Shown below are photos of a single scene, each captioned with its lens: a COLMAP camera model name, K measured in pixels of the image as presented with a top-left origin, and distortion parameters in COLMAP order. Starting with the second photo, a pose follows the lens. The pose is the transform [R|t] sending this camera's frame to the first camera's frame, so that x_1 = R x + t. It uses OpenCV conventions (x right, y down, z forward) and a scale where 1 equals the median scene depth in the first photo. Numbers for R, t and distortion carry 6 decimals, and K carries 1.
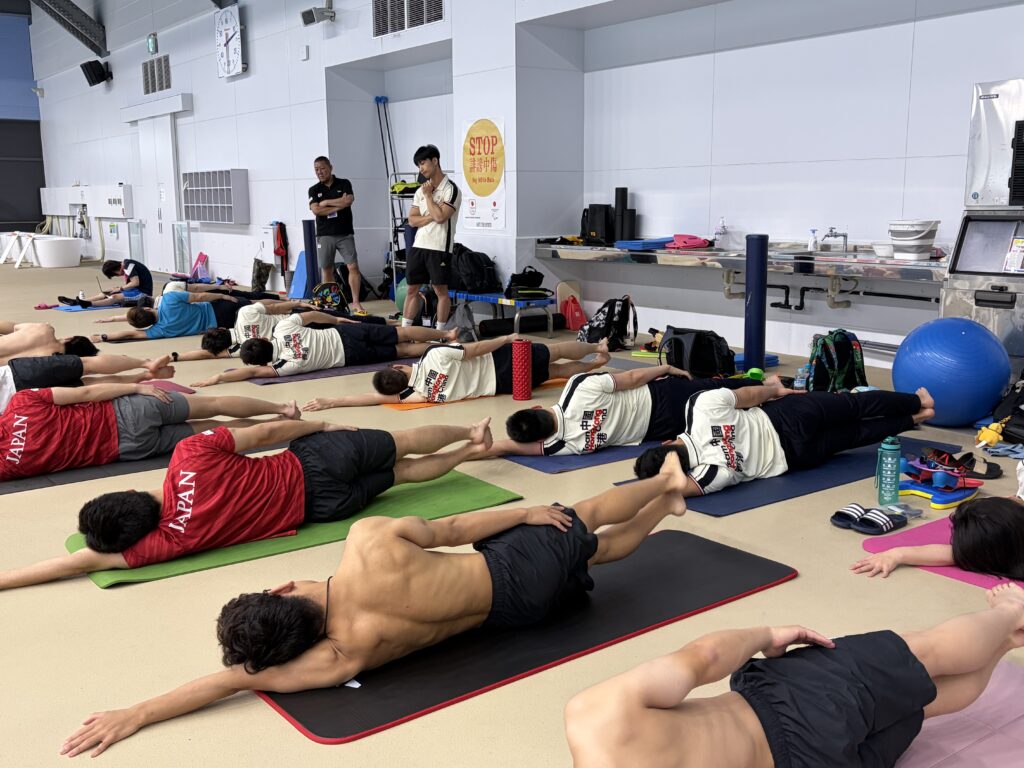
lens RADIAL K [[1037.9, 0, 514.9], [0, 1037.9, 386.9], [0, 0, 1]] dist [0.027196, 0.000000]
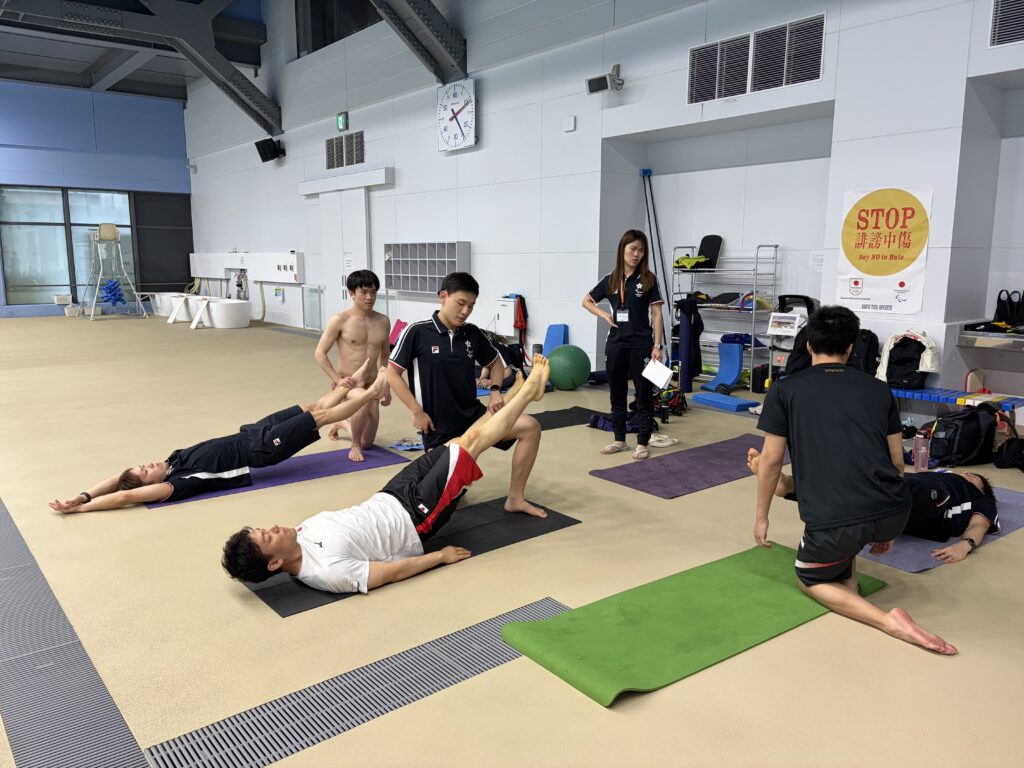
lens RADIAL K [[783.0, 0, 505.3], [0, 783.0, 382.8], [0, 0, 1]] dist [0.034852, -0.006225]
pose [[0.998940, 0.000851, 0.046016, -0.224493], [0.000227, 0.999726, -0.023404, -0.045262], [-0.046023, 0.023389, 0.998667, 0.204258]]
